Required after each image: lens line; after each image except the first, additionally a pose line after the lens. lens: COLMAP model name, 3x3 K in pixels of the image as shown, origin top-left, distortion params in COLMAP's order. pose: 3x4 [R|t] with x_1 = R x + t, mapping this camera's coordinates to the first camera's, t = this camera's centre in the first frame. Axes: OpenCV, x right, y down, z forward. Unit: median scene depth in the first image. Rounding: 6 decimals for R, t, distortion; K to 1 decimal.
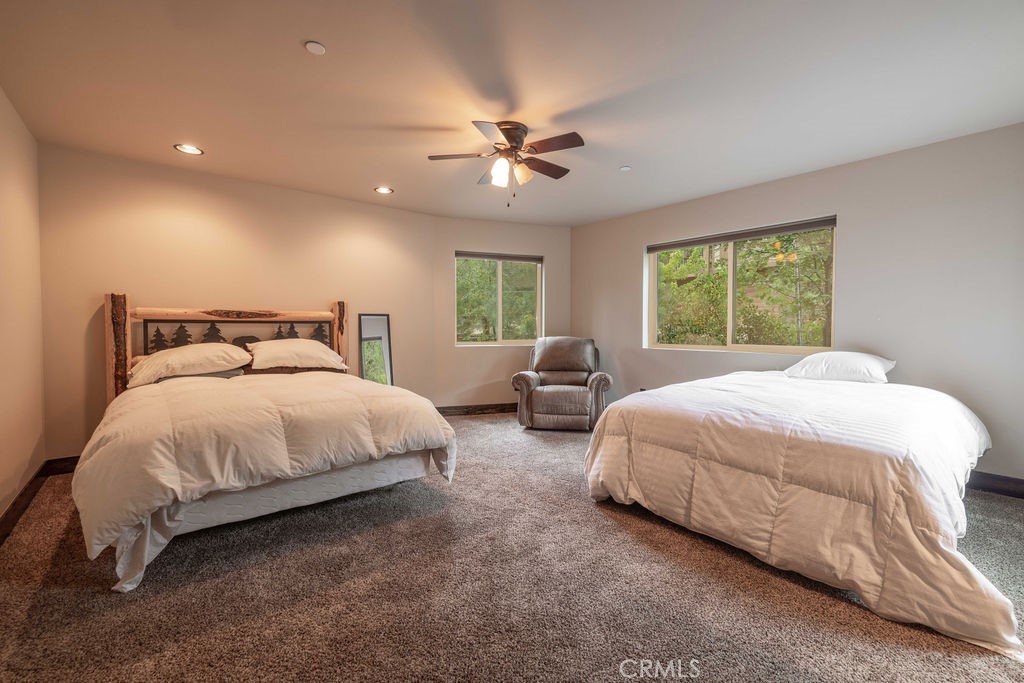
lens RADIAL K [[440.5, 0, 512.0], [0, 440.5, 341.5], [0, 0, 1]] dist [0.000088, 0.000147]
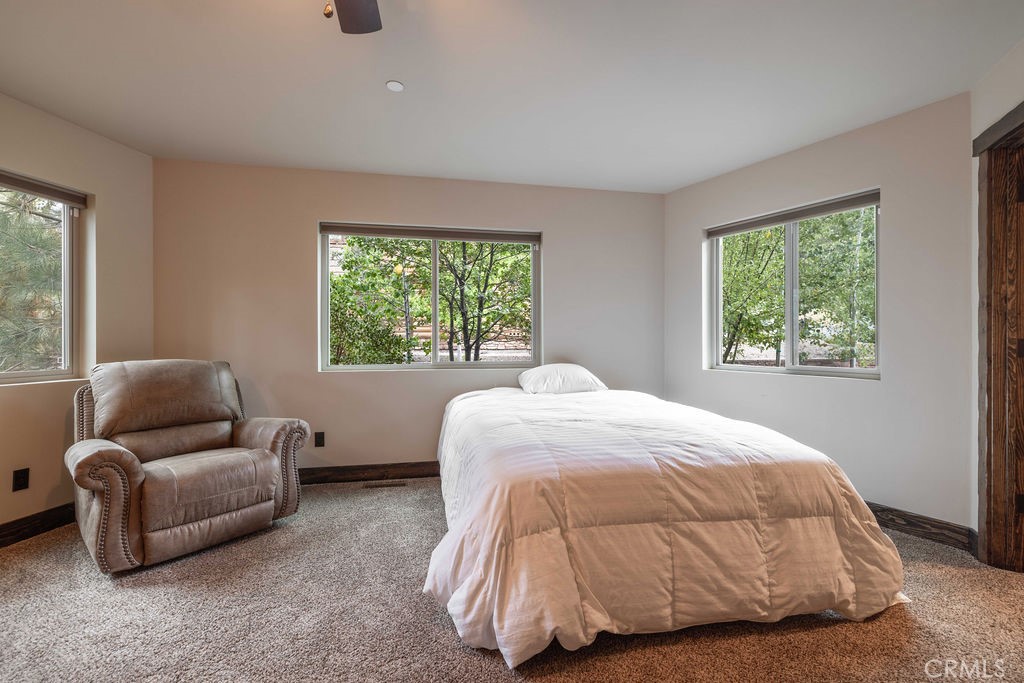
lens RADIAL K [[440.5, 0, 512.0], [0, 440.5, 341.5], [0, 0, 1]] dist [0.000088, 0.000147]
pose [[0.475574, -0.004607, 0.879664, -0.240890], [0.030771, 0.999461, -0.011401, -0.022521], [-0.879138, 0.032490, 0.475459, 0.646542]]
